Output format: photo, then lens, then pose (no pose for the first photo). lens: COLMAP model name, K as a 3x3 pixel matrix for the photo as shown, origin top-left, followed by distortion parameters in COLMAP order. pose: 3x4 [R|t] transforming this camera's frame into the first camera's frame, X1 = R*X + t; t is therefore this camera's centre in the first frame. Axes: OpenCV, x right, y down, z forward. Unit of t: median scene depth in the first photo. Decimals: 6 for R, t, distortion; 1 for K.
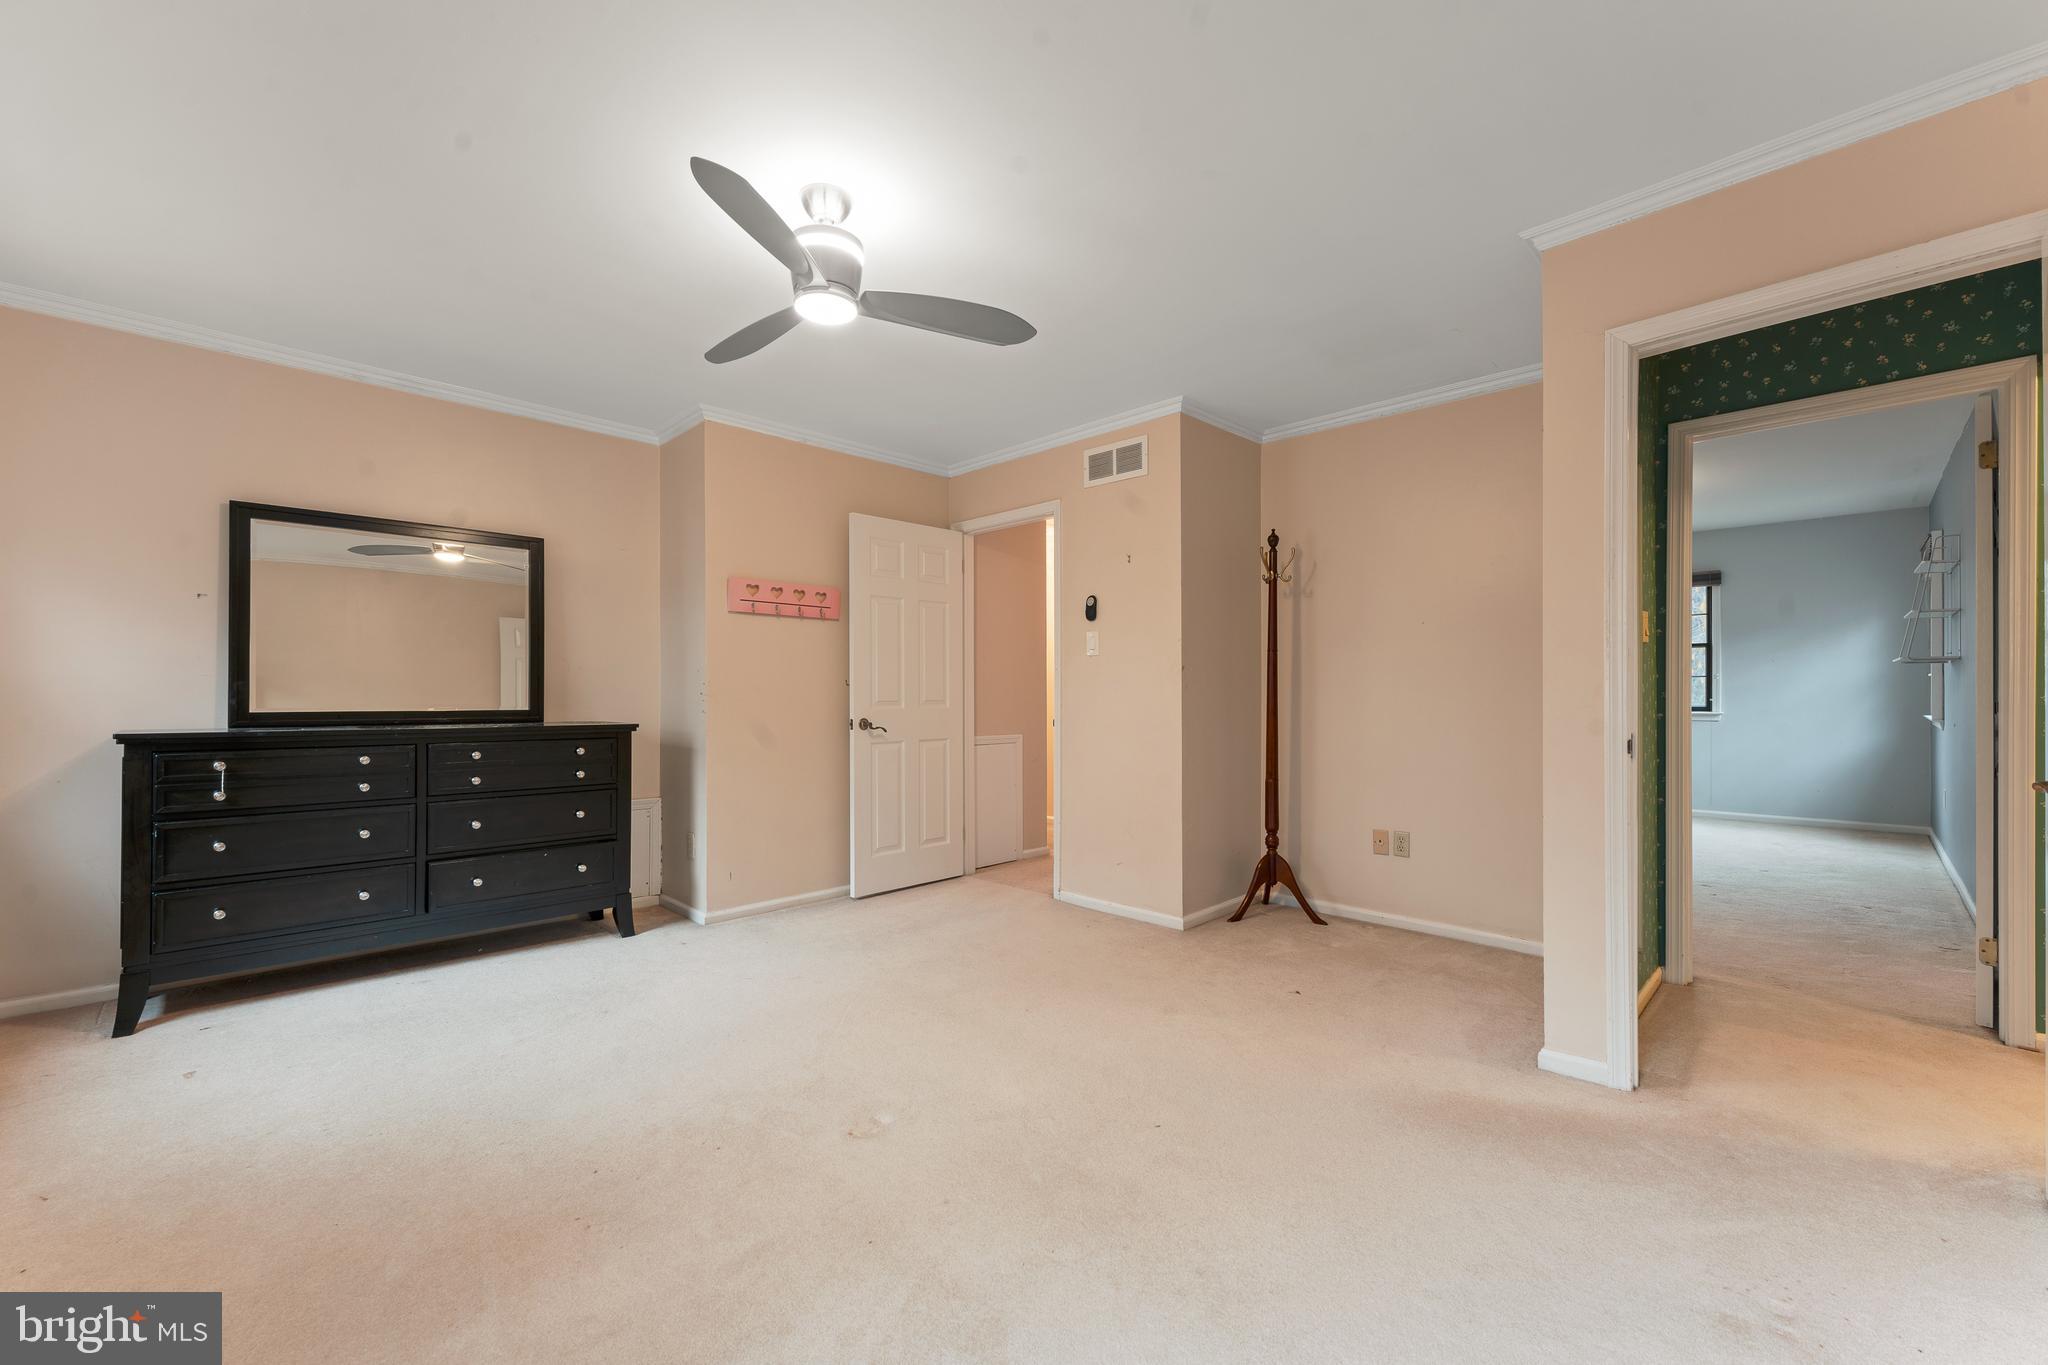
lens RADIAL K [[813.3, 0, 1030.0], [0, 813.3, 686.3], [0, 0, 1]] dist [-0.004619, -0.000157]
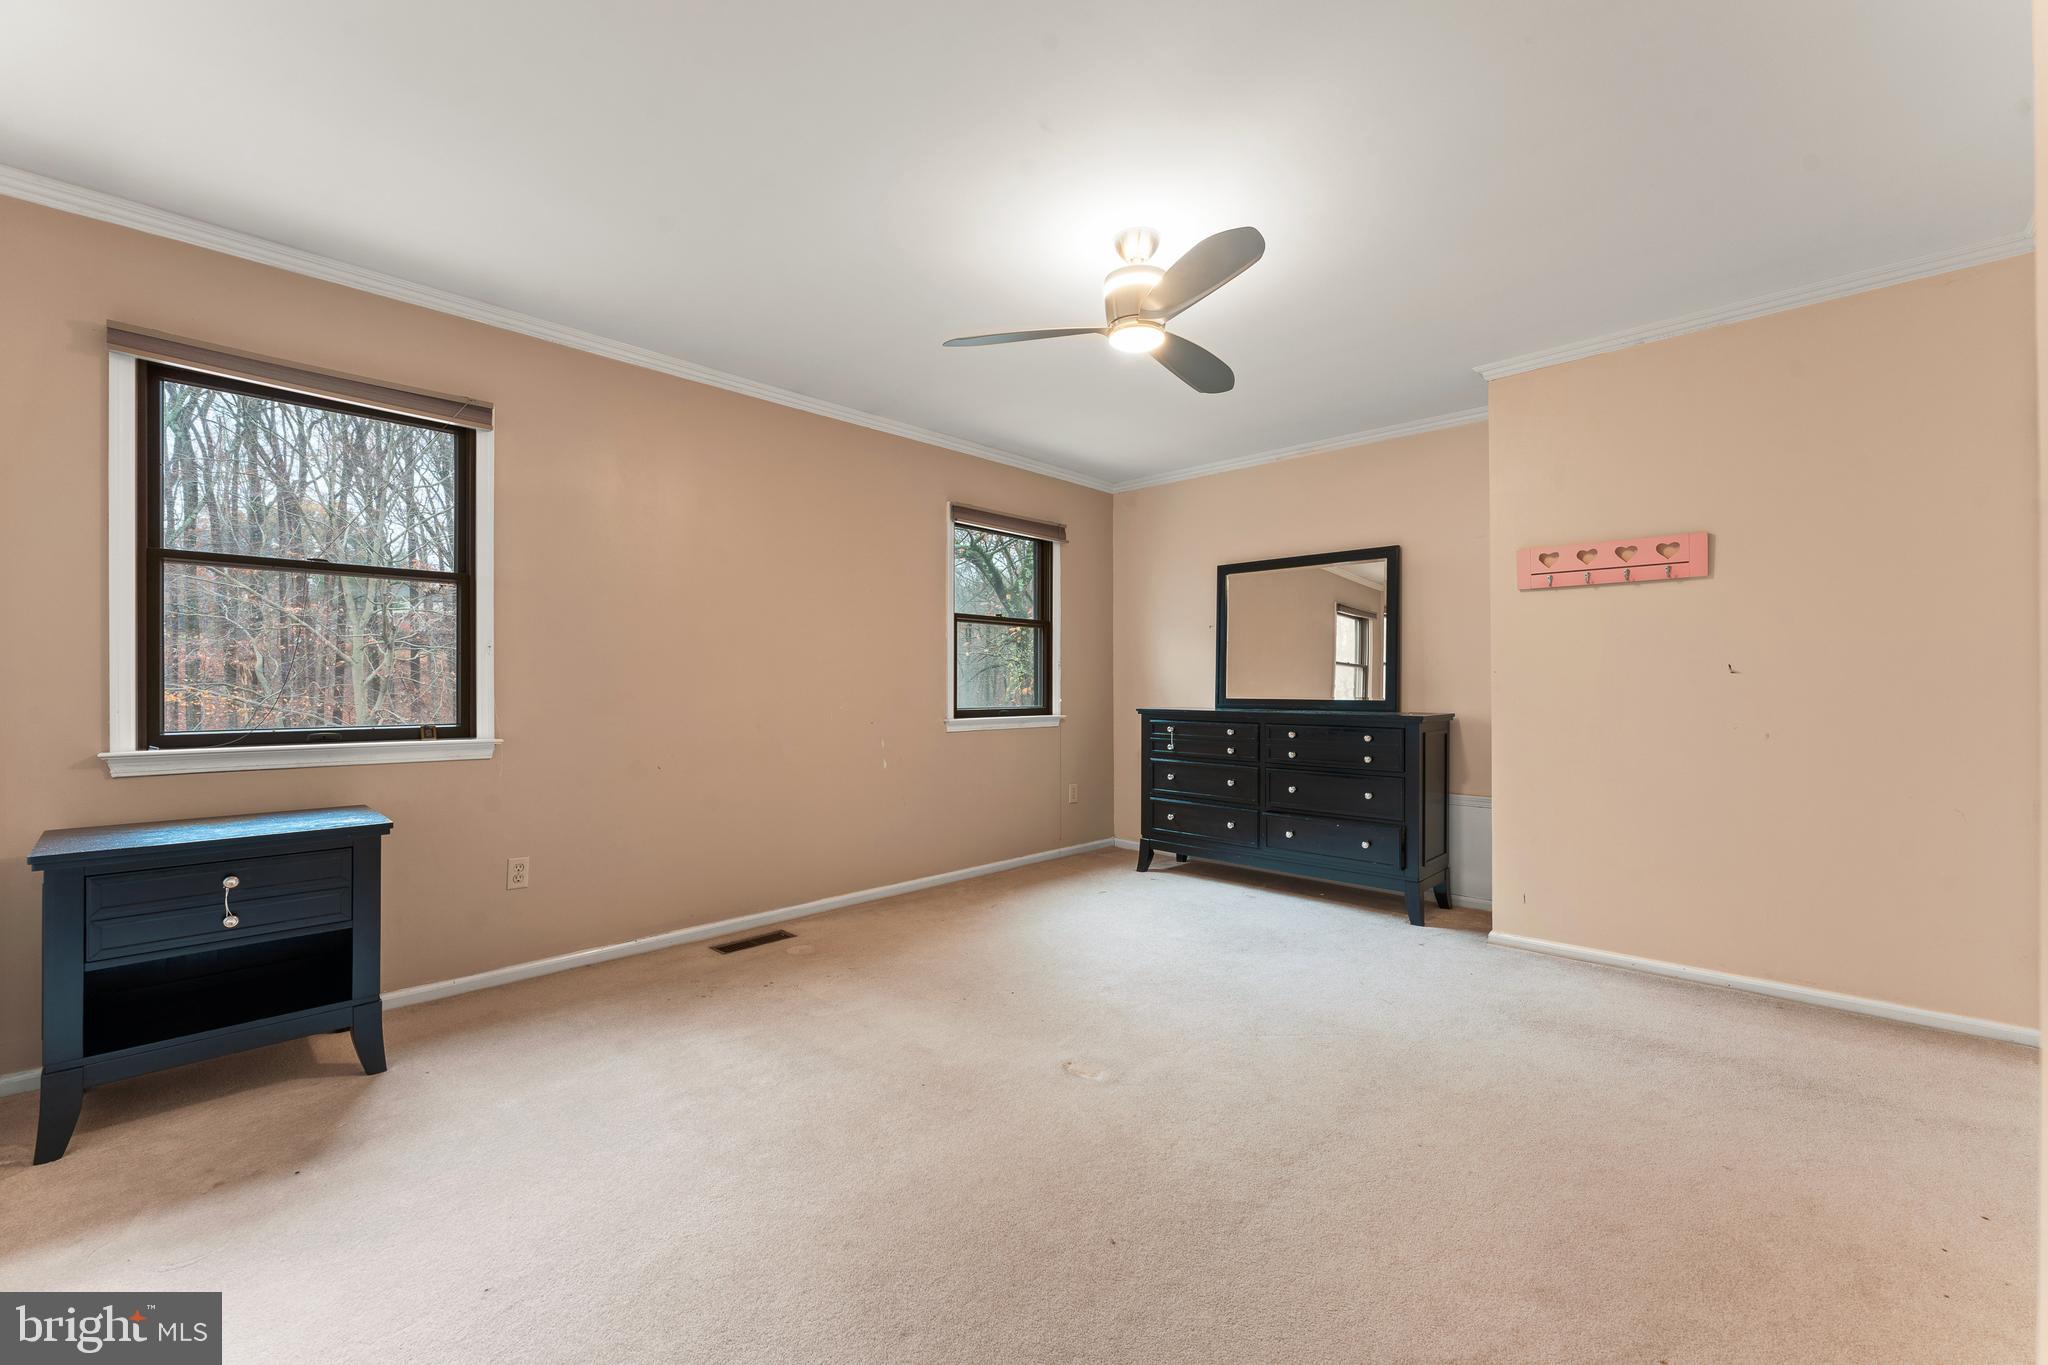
lens RADIAL K [[831.5, 0, 1036.3], [0, 831.5, 671.6], [0, 0, 1]] dist [-0.003389, -0.000467]
pose [[0.015621, -0.019652, -0.999685, 0.540927], [0.010775, 0.999752, -0.019485, 0.006336], [0.999820, -0.010467, 0.015829, 0.509956]]
